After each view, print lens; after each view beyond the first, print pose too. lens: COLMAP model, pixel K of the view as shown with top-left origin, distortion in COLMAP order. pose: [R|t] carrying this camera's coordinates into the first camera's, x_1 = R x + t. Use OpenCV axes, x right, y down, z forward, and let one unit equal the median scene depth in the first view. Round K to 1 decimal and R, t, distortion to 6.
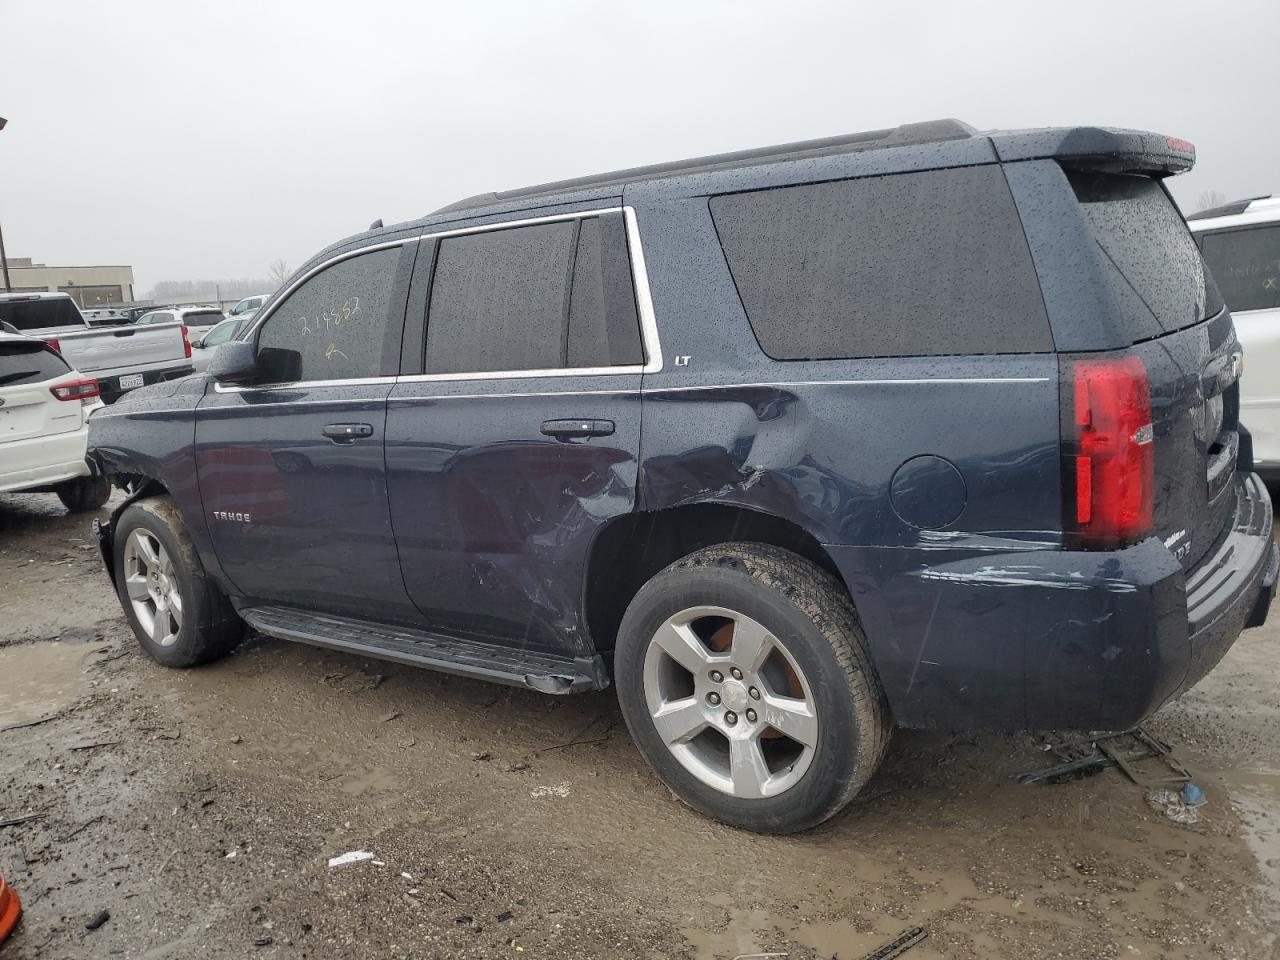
lens RADIAL K [[994.5, 0, 640.0], [0, 994.5, 480.0], [0, 0, 1]] dist [0.095859, -0.118618]
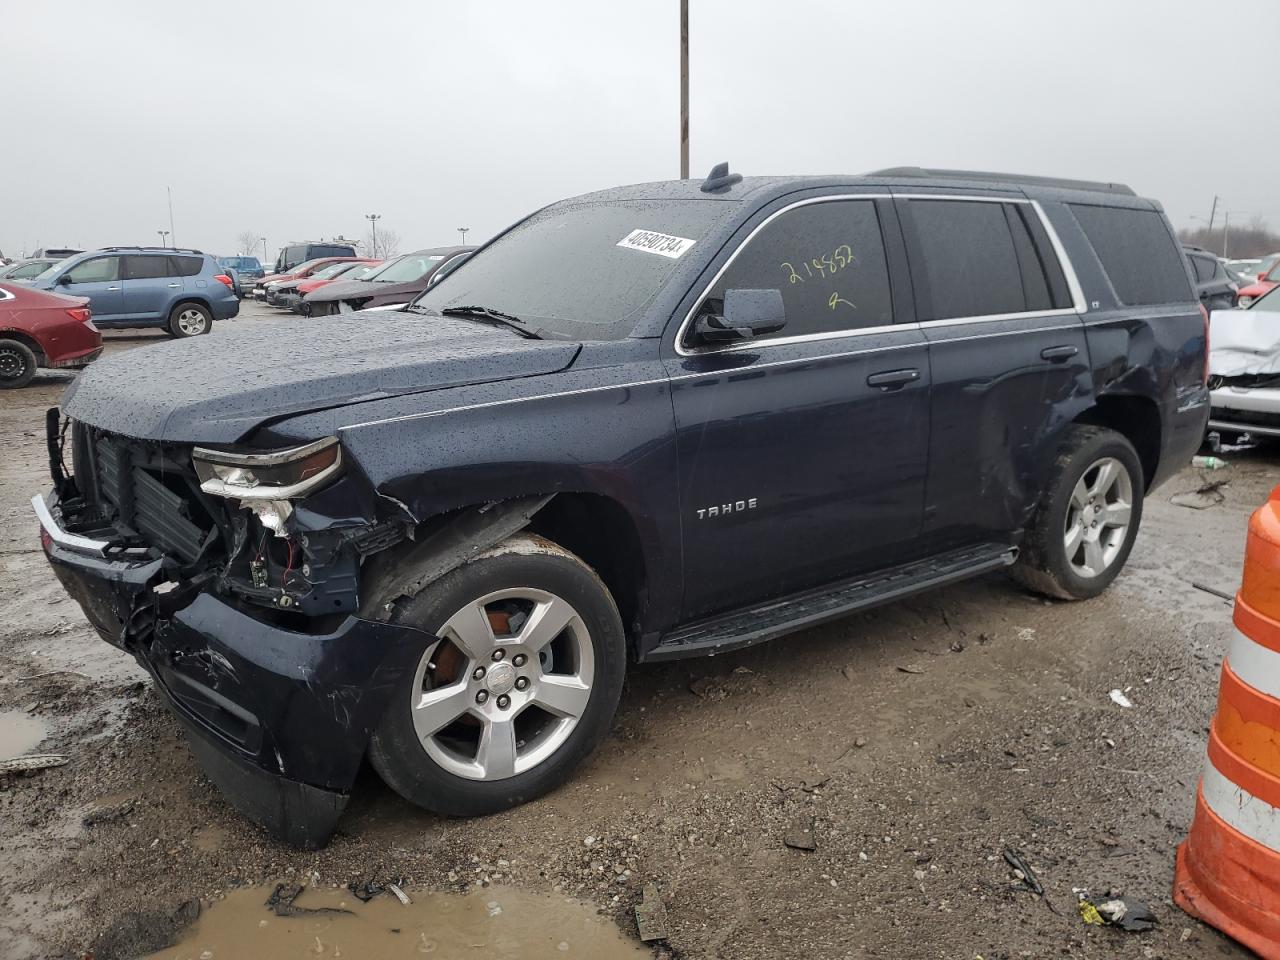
lens RADIAL K [[947.3, 0, 647.0], [0, 947.3, 481.1], [0, 0, 1]] dist [0.044729, -0.092447]
pose [[0.341359, -0.128103, 0.931162, -1.473469], [0.165418, 0.983394, 0.074647, -0.067783], [-0.925262, 0.128550, 0.356881, 1.038437]]
